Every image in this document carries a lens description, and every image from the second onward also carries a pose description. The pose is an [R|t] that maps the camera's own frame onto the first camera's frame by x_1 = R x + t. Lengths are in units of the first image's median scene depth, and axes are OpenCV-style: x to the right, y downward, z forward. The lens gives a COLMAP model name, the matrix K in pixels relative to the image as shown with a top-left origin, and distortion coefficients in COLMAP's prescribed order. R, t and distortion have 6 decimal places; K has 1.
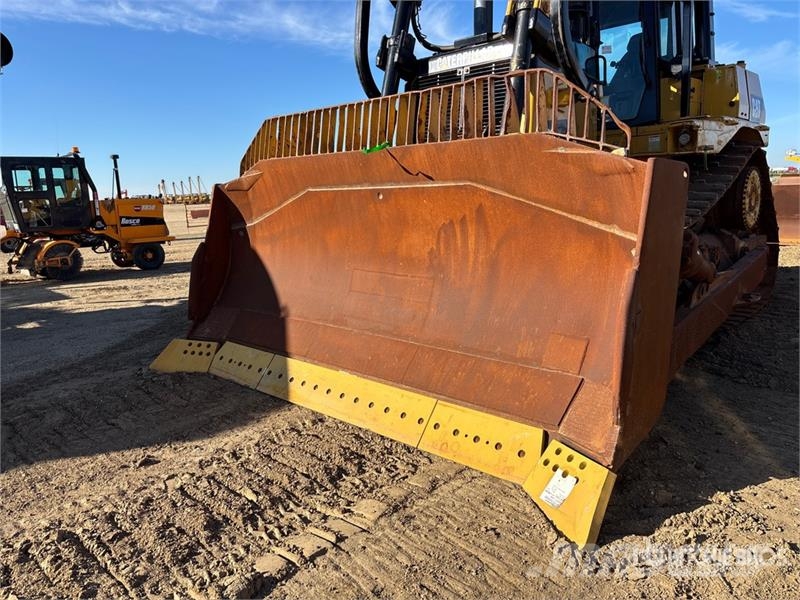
lens RADIAL K [[604.4, 0, 400.9], [0, 604.4, 298.3], [0, 0, 1]] dist [0.041837, -0.051290]
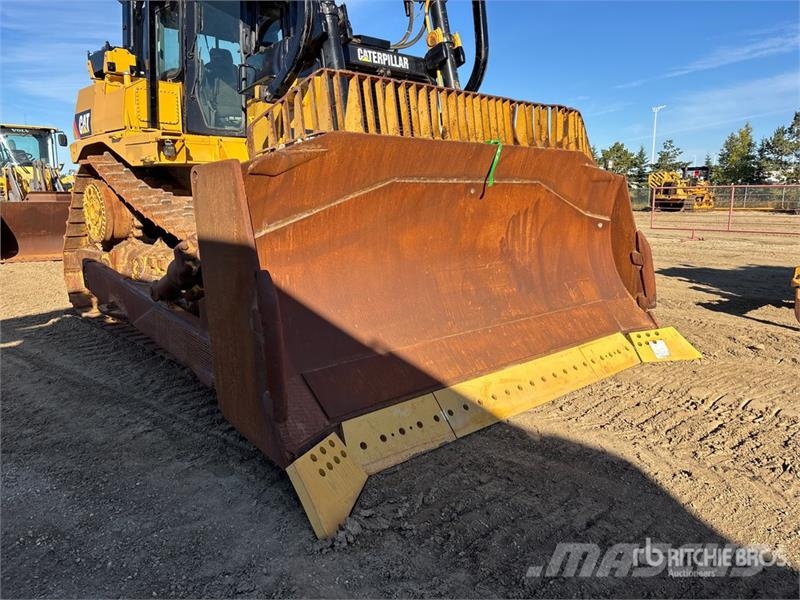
lens RADIAL K [[604.4, 0, 400.9], [0, 604.4, 298.3], [0, 0, 1]] dist [0.041837, -0.051290]
pose [[0.054078, -0.127652, 0.990344, -1.065091], [0.190815, 0.974839, 0.115234, -0.133301], [-0.980135, 0.182741, 0.077075, 1.074771]]
